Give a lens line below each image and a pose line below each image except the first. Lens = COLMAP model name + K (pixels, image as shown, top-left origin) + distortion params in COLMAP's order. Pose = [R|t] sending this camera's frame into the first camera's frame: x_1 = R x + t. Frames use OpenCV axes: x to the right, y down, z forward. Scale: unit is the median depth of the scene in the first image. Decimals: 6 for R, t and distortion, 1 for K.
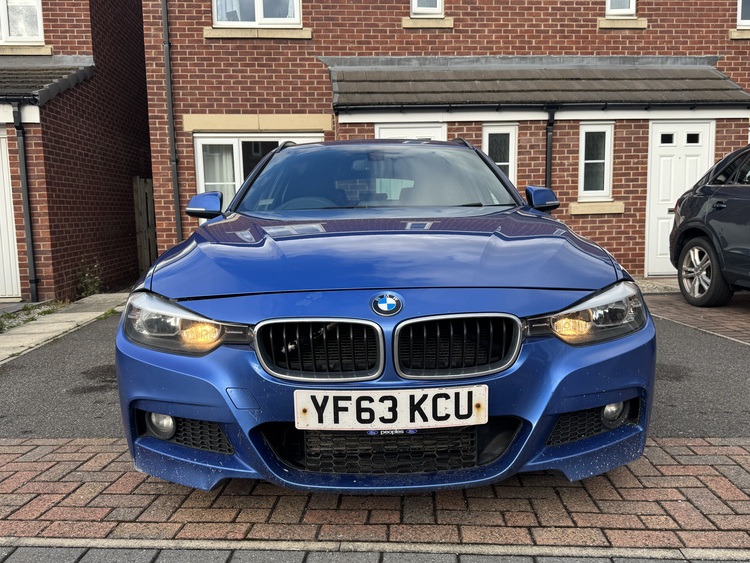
lens RADIAL K [[631.1, 0, 377.2], [0, 631.1, 297.9], [0, 0, 1]] dist [0.083063, -0.139630]
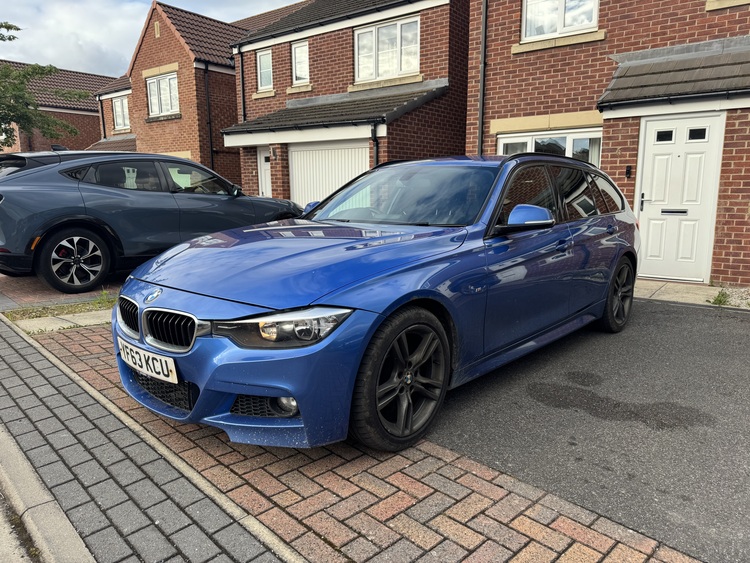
lens RADIAL K [[528.8, 0, 376.7], [0, 528.8, 296.9], [0, 0, 1]] dist [0.021657, -0.033305]
pose [[0.735959, 0.150809, -0.660016, 0.274481], [-0.102563, 0.988459, 0.111493, -0.040246], [0.669213, -0.014361, 0.742932, 0.079289]]
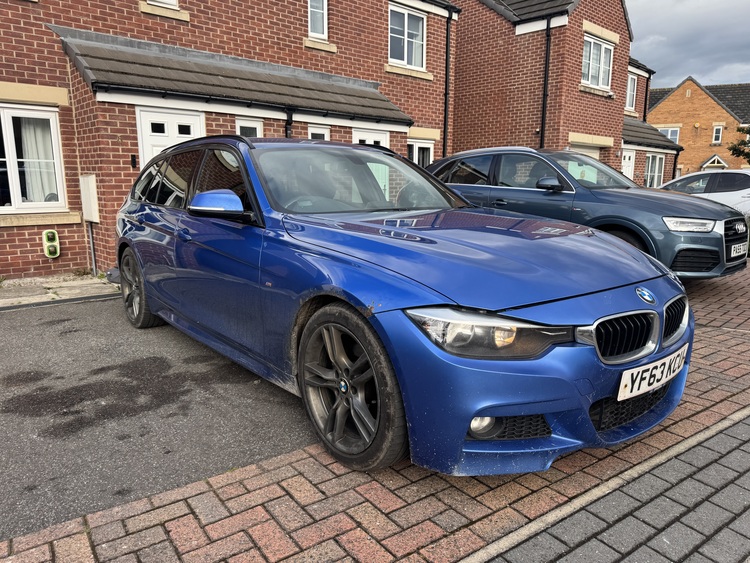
lens RADIAL K [[528.8, 0, 379.6], [0, 528.8, 296.6], [0, 0, 1]] dist [0.021657, -0.033305]
pose [[0.784209, -0.104579, 0.611621, -0.232005], [0.064046, 0.994072, 0.087855, -0.024925], [-0.617183, -0.029725, 0.786258, 0.096671]]
